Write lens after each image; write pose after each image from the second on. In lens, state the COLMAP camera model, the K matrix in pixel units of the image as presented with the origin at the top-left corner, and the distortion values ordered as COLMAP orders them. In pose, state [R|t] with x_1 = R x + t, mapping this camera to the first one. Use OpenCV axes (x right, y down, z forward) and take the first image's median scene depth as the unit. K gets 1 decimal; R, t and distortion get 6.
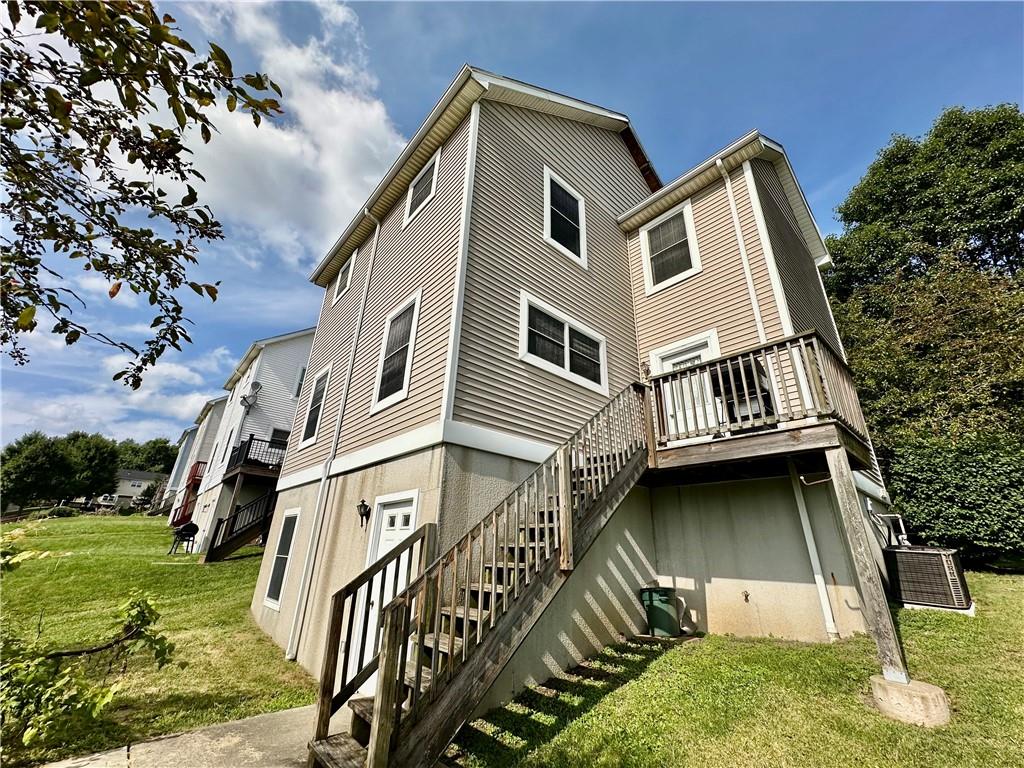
lens RADIAL K [[411.5, 0, 511.7], [0, 411.5, 383.3], [0, 0, 1]] dist [0.003566, 0.000055]
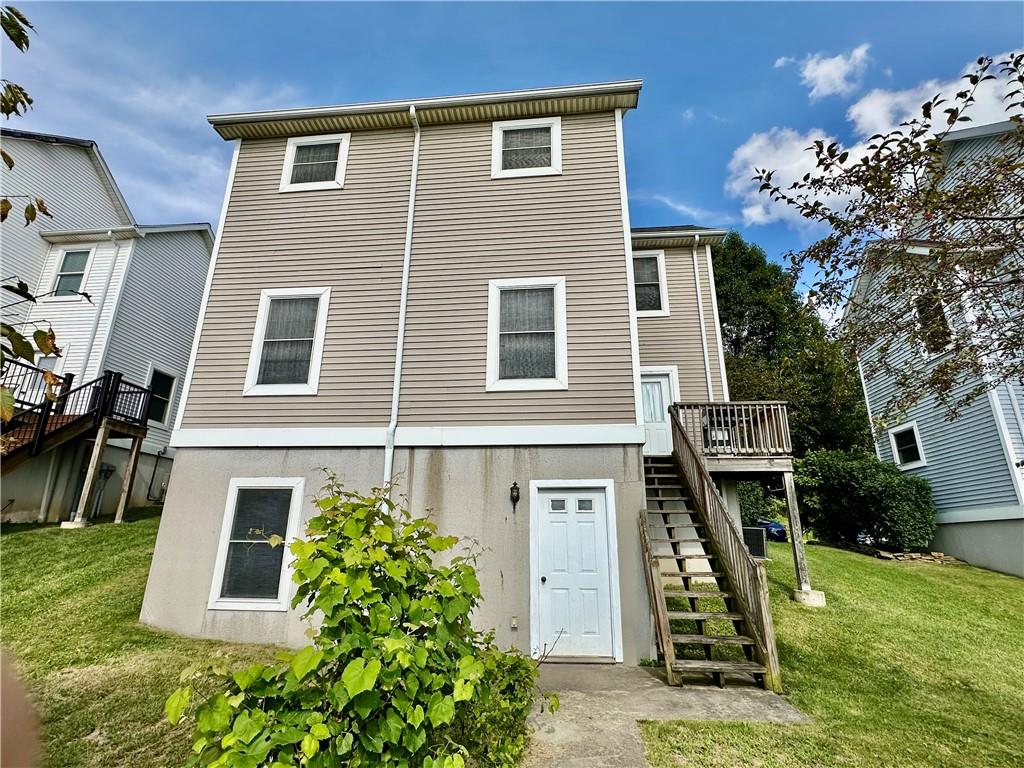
lens RADIAL K [[503.0, 0, 510.8], [0, 503.0, 385.2], [0, 0, 1]] dist [0.000995, 0.000281]
pose [[0.740700, 0.175882, 0.648405, -1.038058], [-0.247056, 0.968806, 0.019431, 0.030540], [-0.624761, -0.174584, 0.761048, 0.105967]]
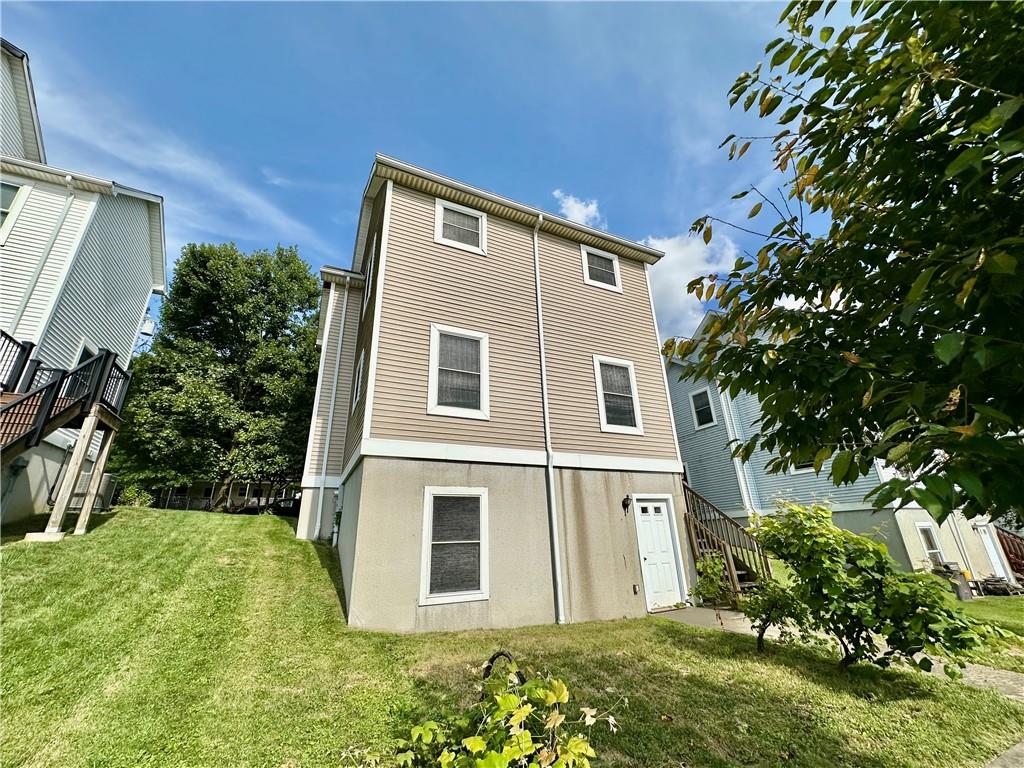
lens RADIAL K [[411.5, 0, 509.9], [0, 411.5, 381.8], [0, 0, 1]] dist [0.003566, 0.000055]
pose [[0.282929, 0.301458, 0.910535, -1.716207], [-0.337897, 0.919790, -0.199528, 0.302298], [-0.897651, -0.251215, 0.362097, 0.816931]]
